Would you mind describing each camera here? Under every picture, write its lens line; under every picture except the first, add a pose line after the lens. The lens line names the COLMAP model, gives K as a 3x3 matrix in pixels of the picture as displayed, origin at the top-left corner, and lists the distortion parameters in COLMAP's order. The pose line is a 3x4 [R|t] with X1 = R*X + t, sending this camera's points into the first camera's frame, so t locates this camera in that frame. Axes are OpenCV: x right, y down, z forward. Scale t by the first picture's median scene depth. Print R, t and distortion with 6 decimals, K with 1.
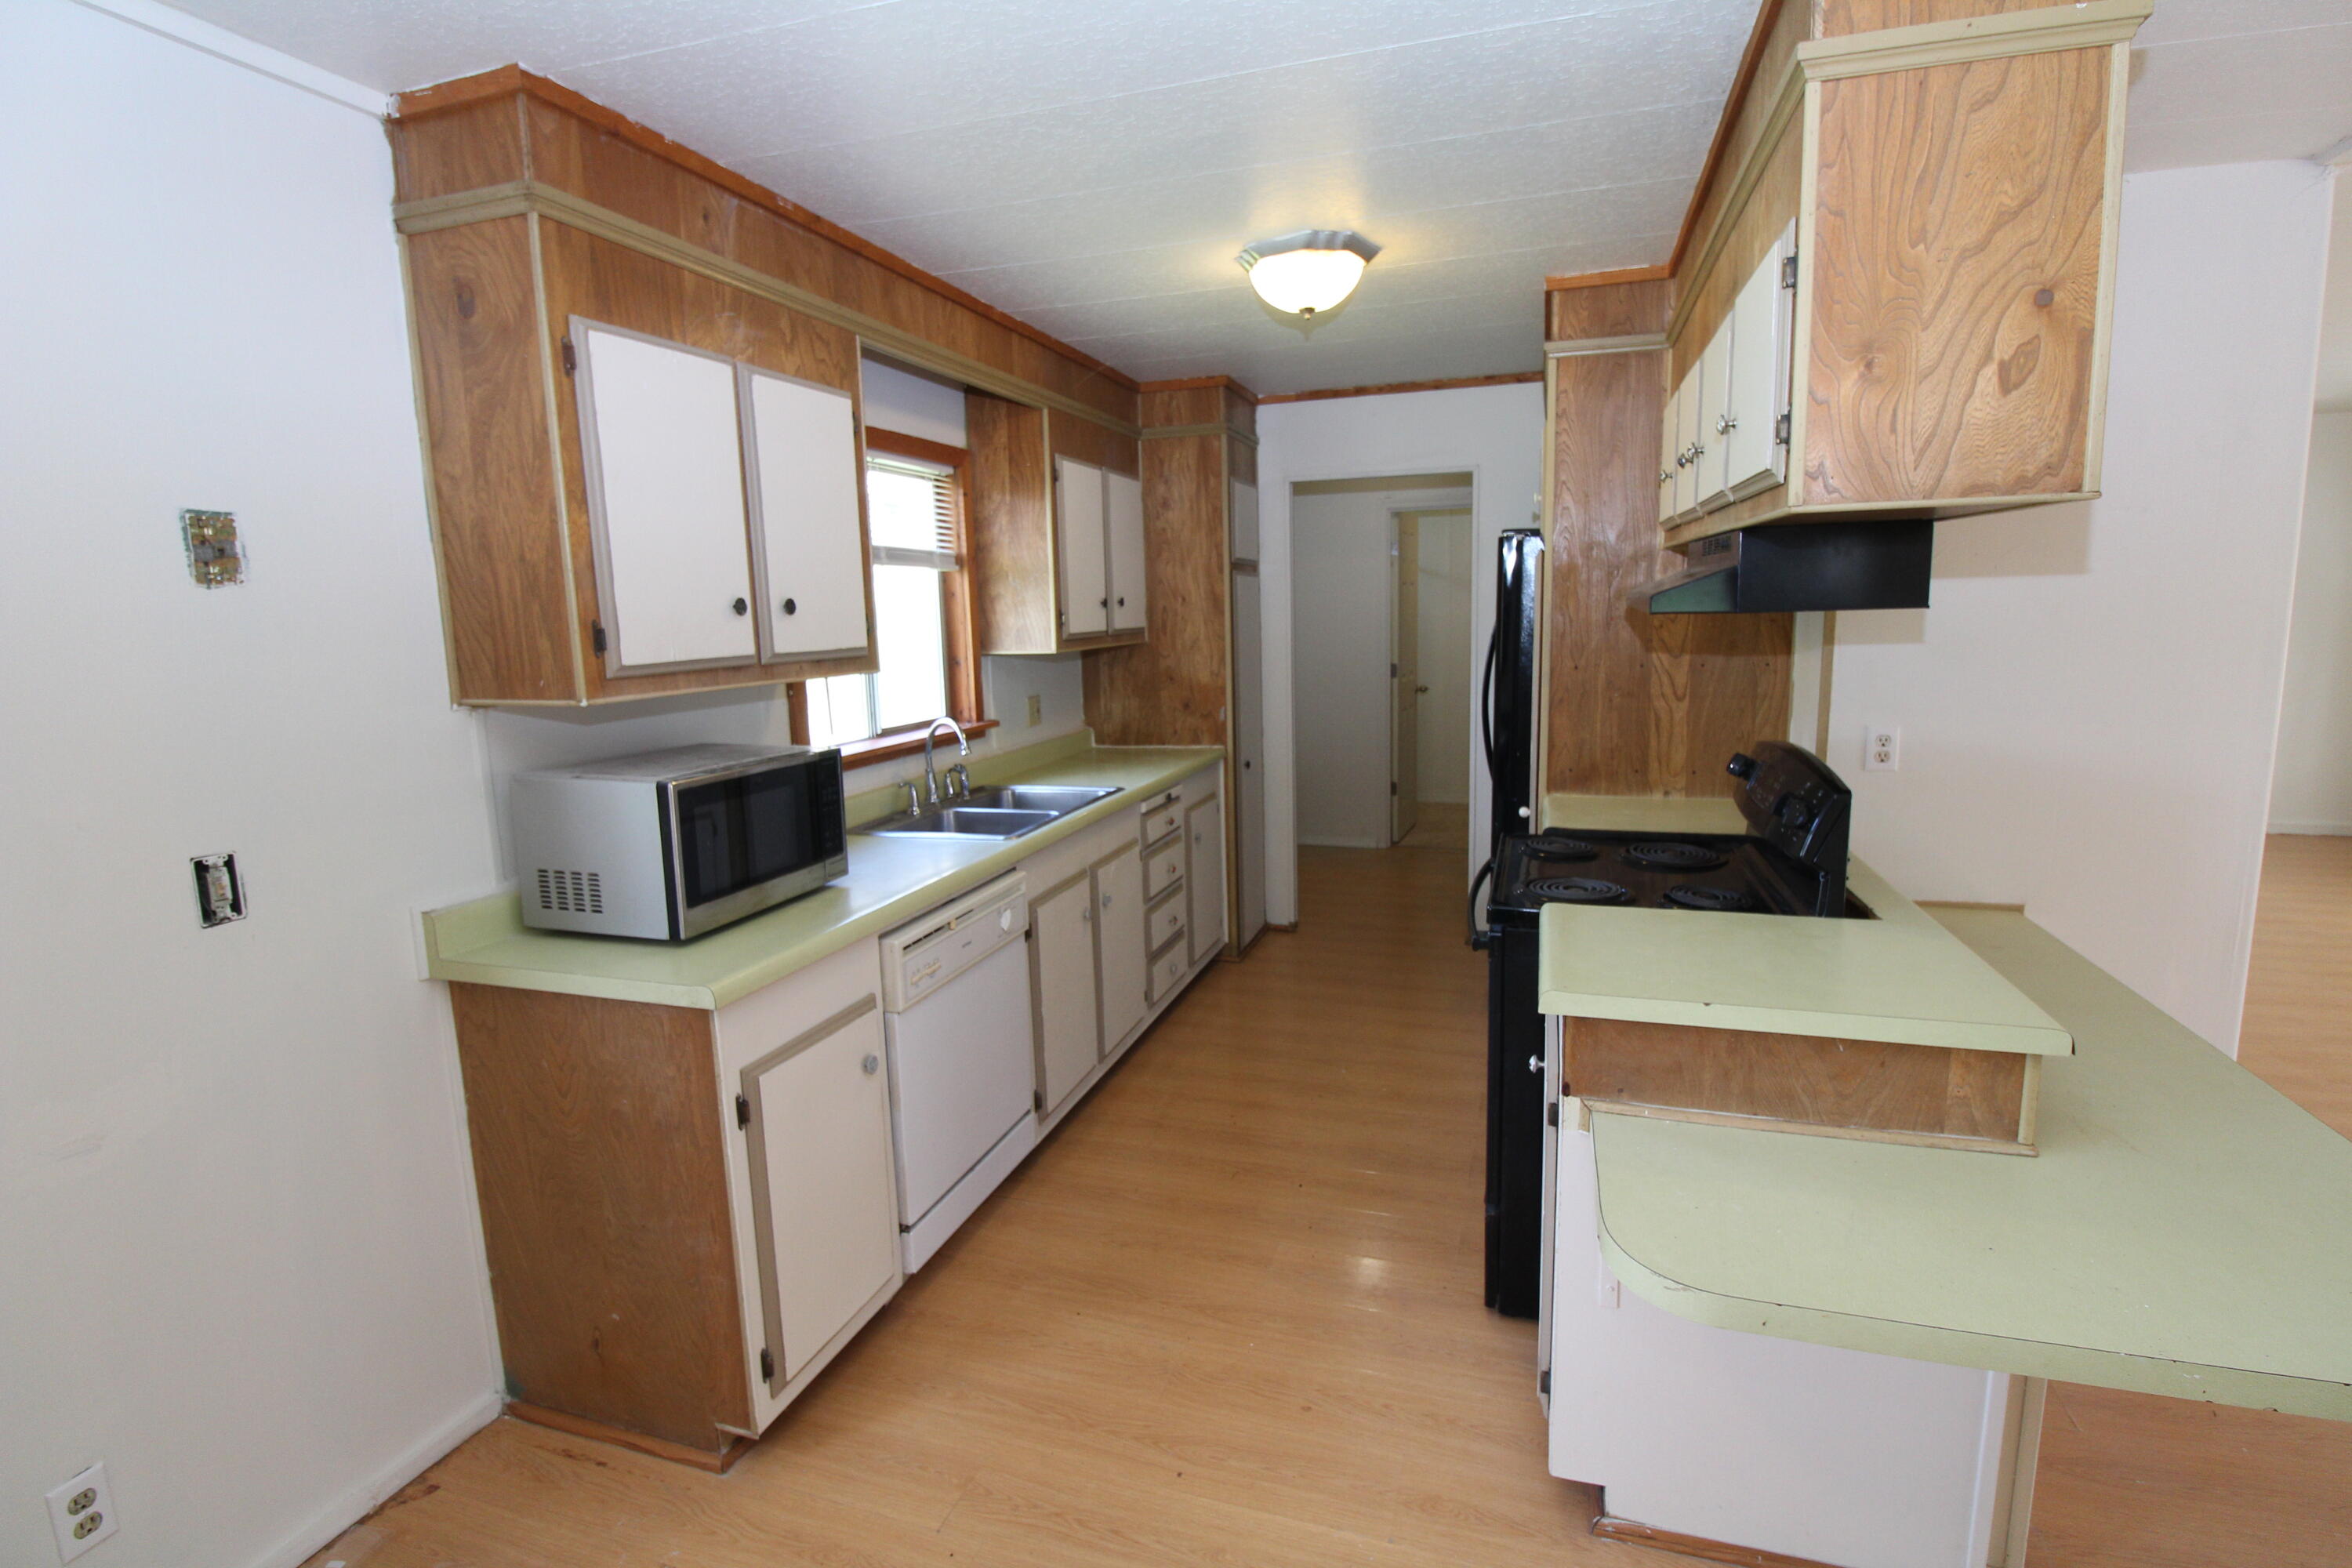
lens RADIAL K [[1091.0, 0, 1189.8], [0, 1091.0, 774.1], [0, 0, 1]] dist [0.000406, -0.012716]
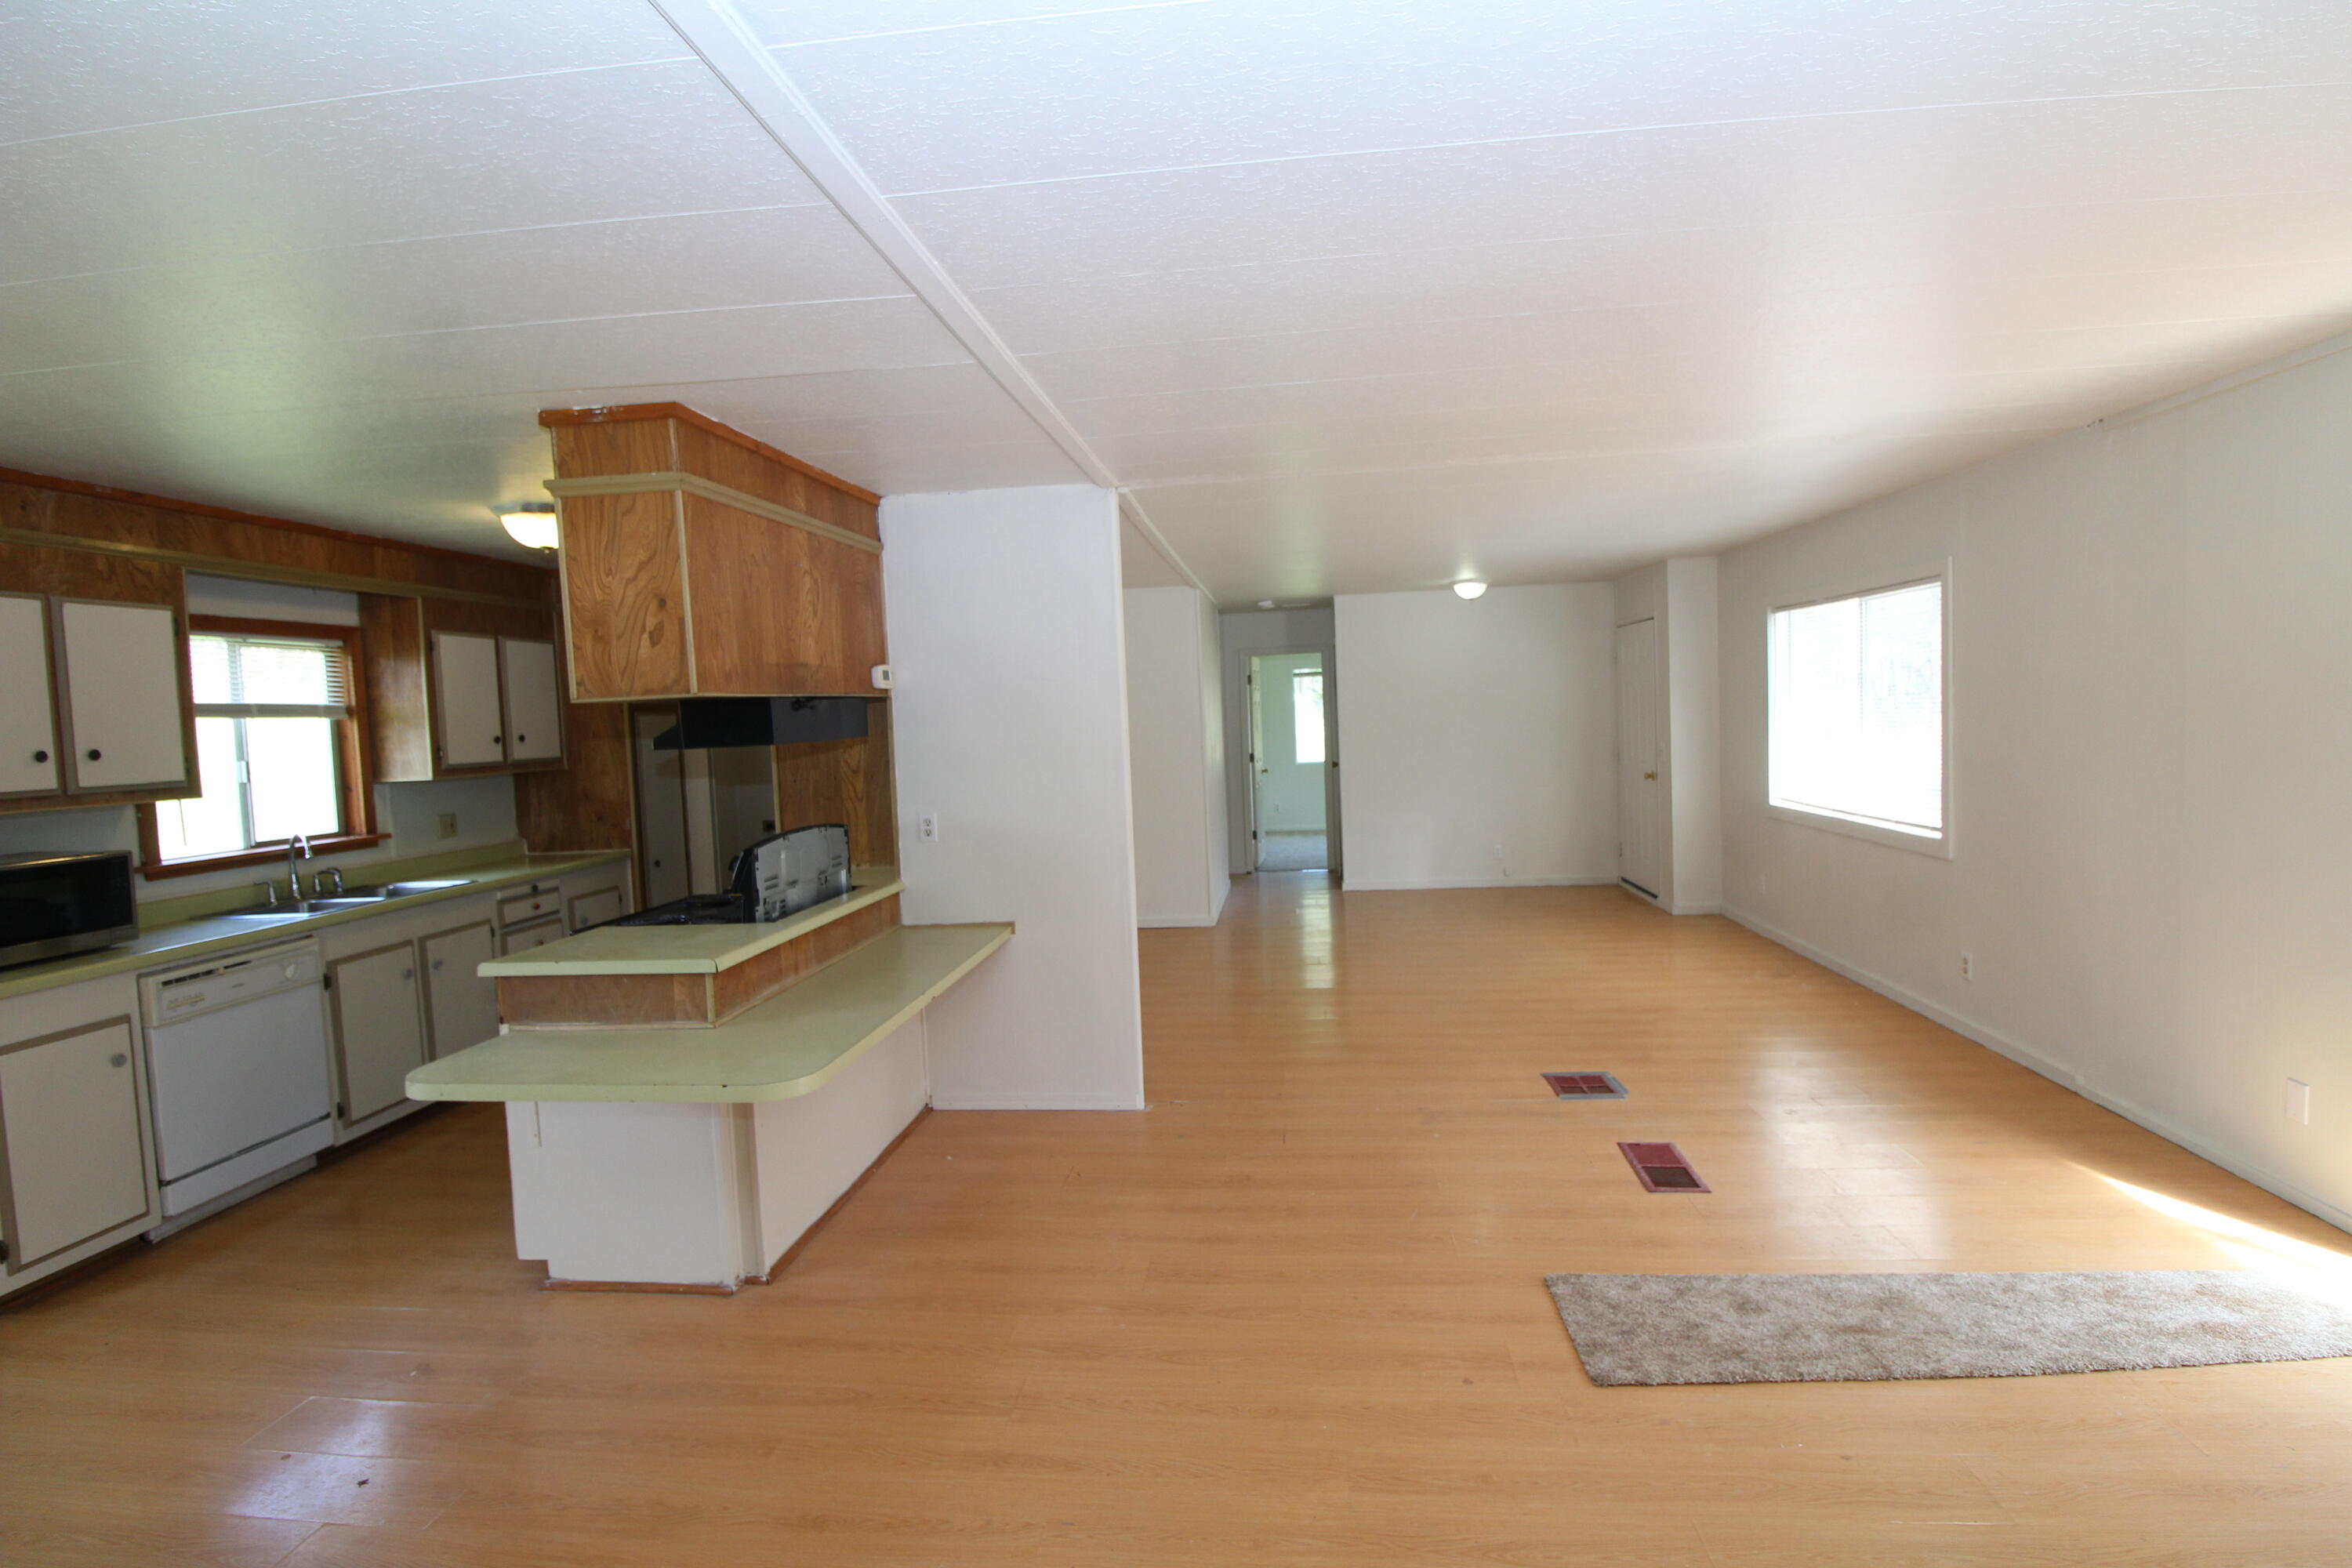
lens RADIAL K [[1091.0, 0, 1189.8], [0, 1091.0, 774.1], [0, 0, 1]] dist [0.000406, -0.012716]
pose [[0.977004, -0.025502, 0.211689, 0.646527], [0.047632, 0.993836, -0.100108, 0.073369], [-0.207831, 0.107889, 0.972197, -0.599240]]
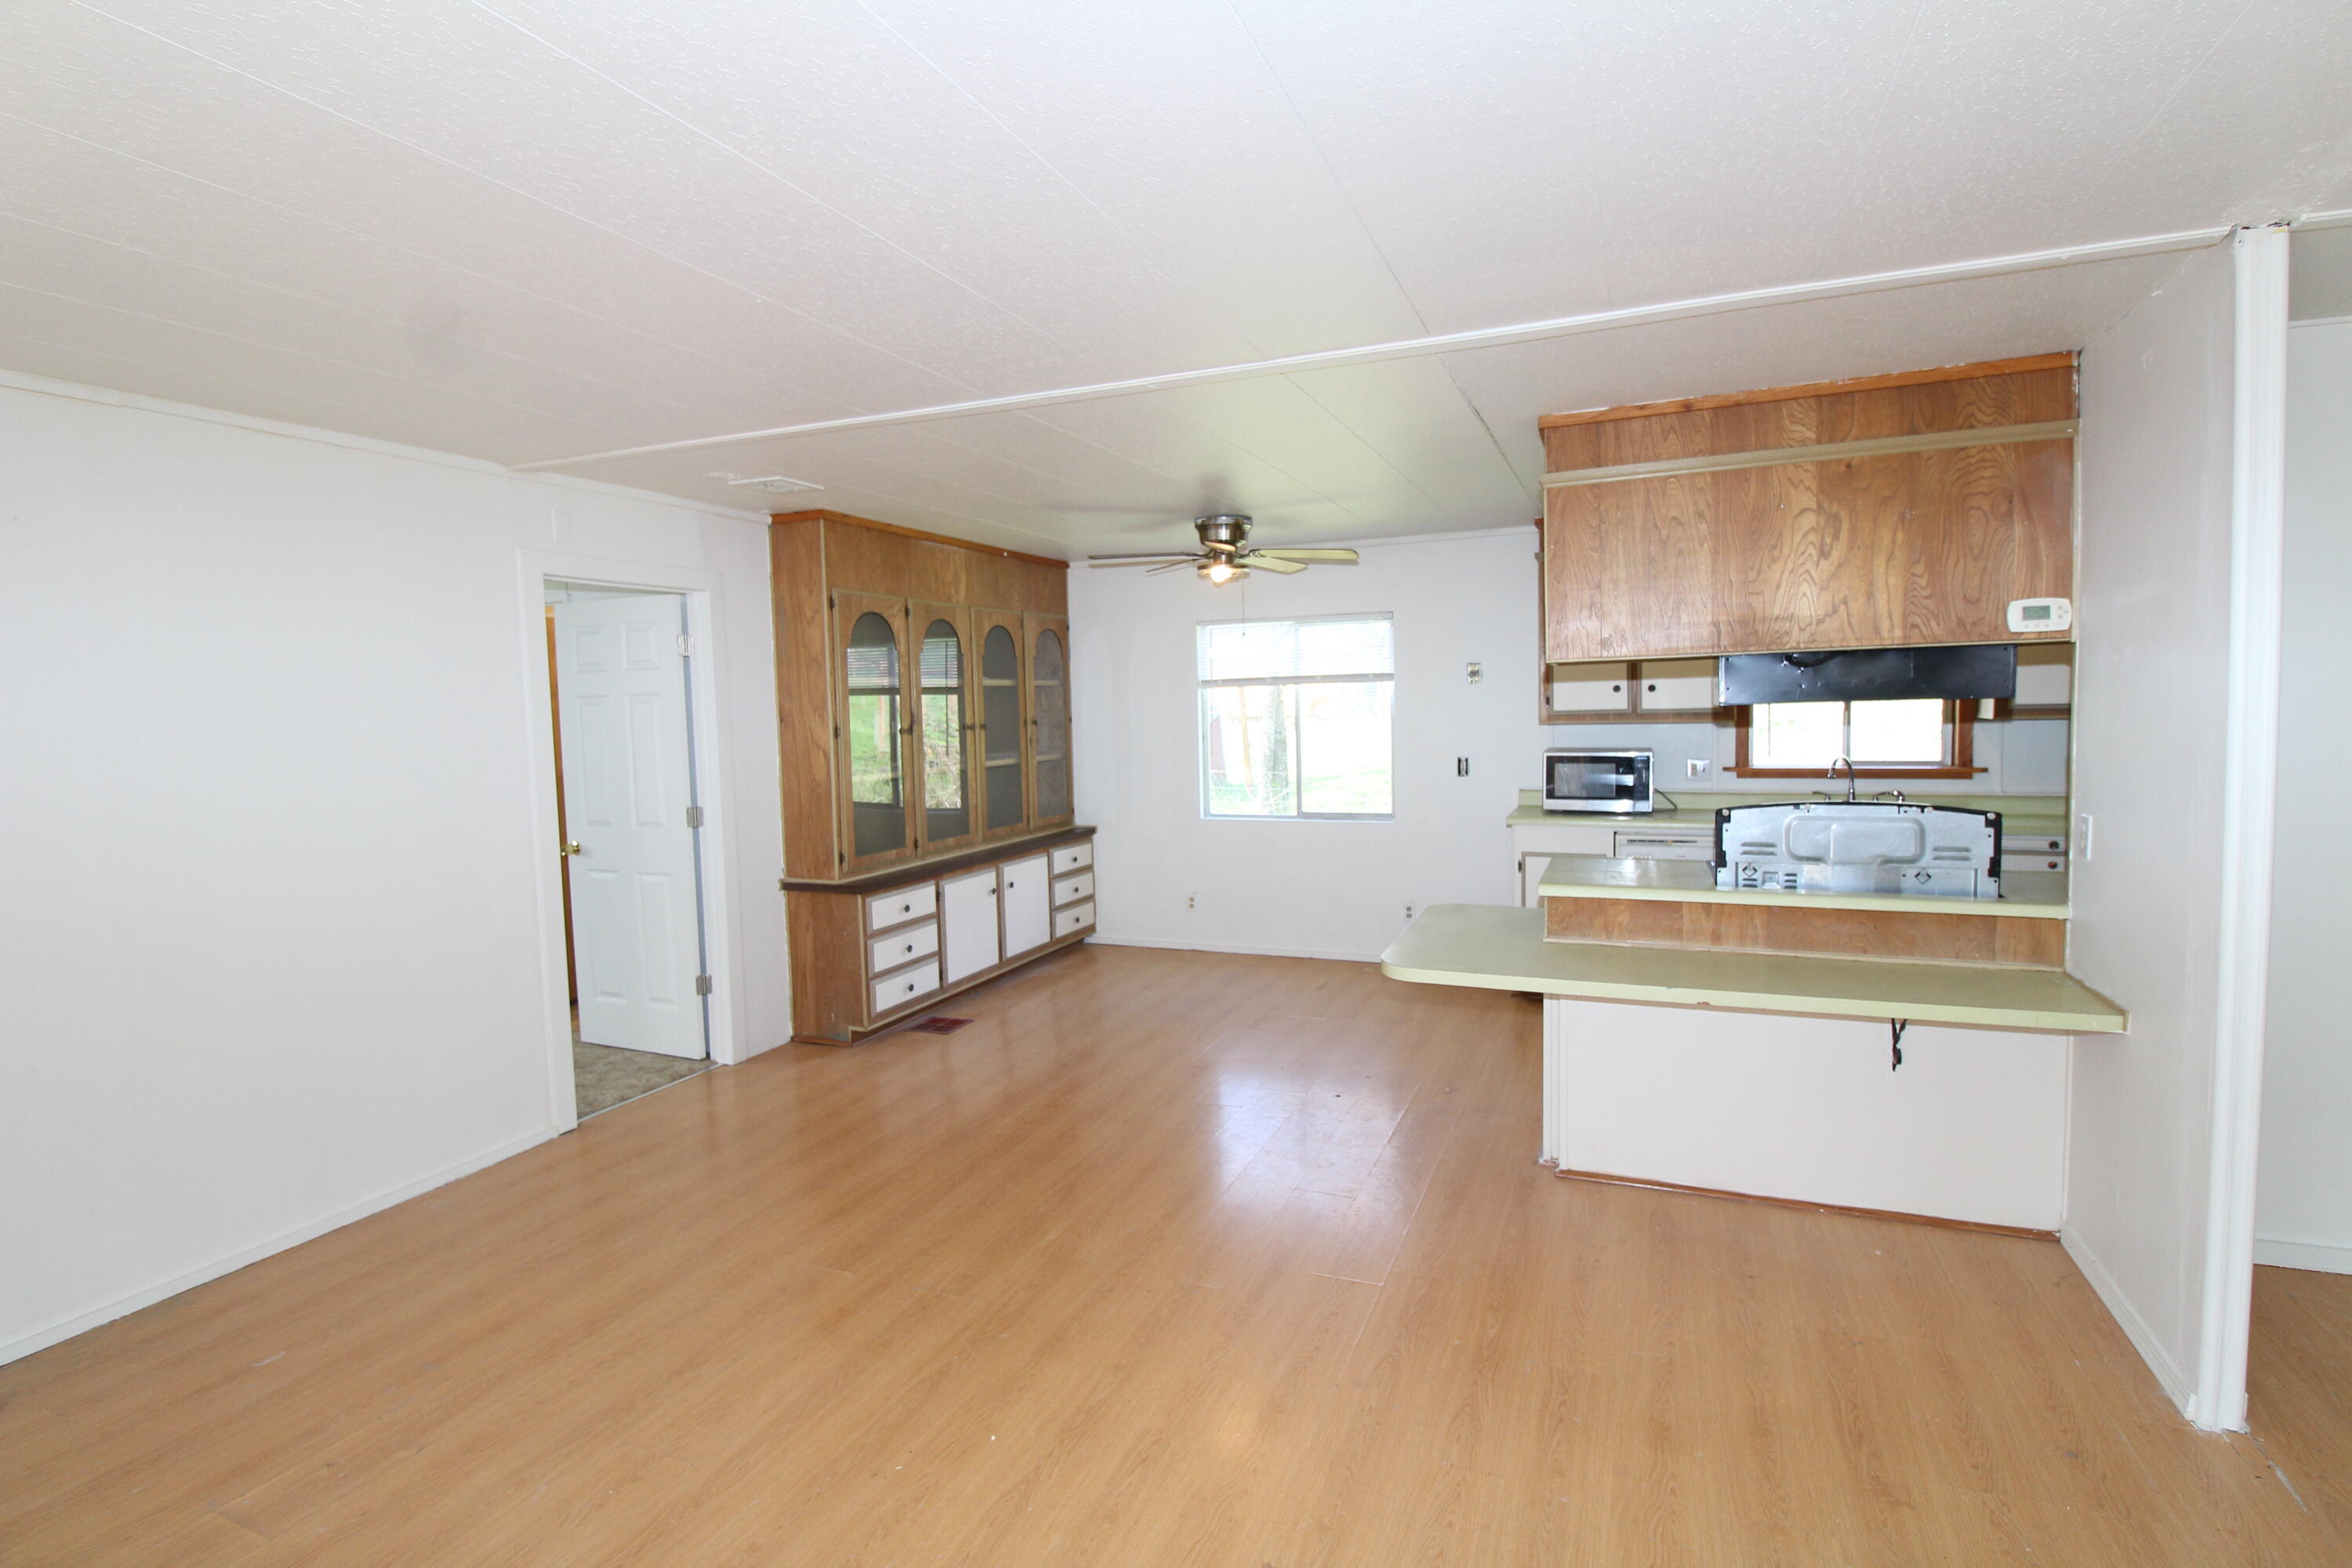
lens RADIAL K [[1121.4, 0, 1190.2], [0, 1121.4, 769.5], [0, 0, 1]] dist [-0.000670, -0.012475]
pose [[-0.072025, 0.089392, -0.993389, 1.702163], [-0.127718, 0.986950, 0.098073, -0.079787], [0.989192, 0.133937, -0.059668, 0.189091]]
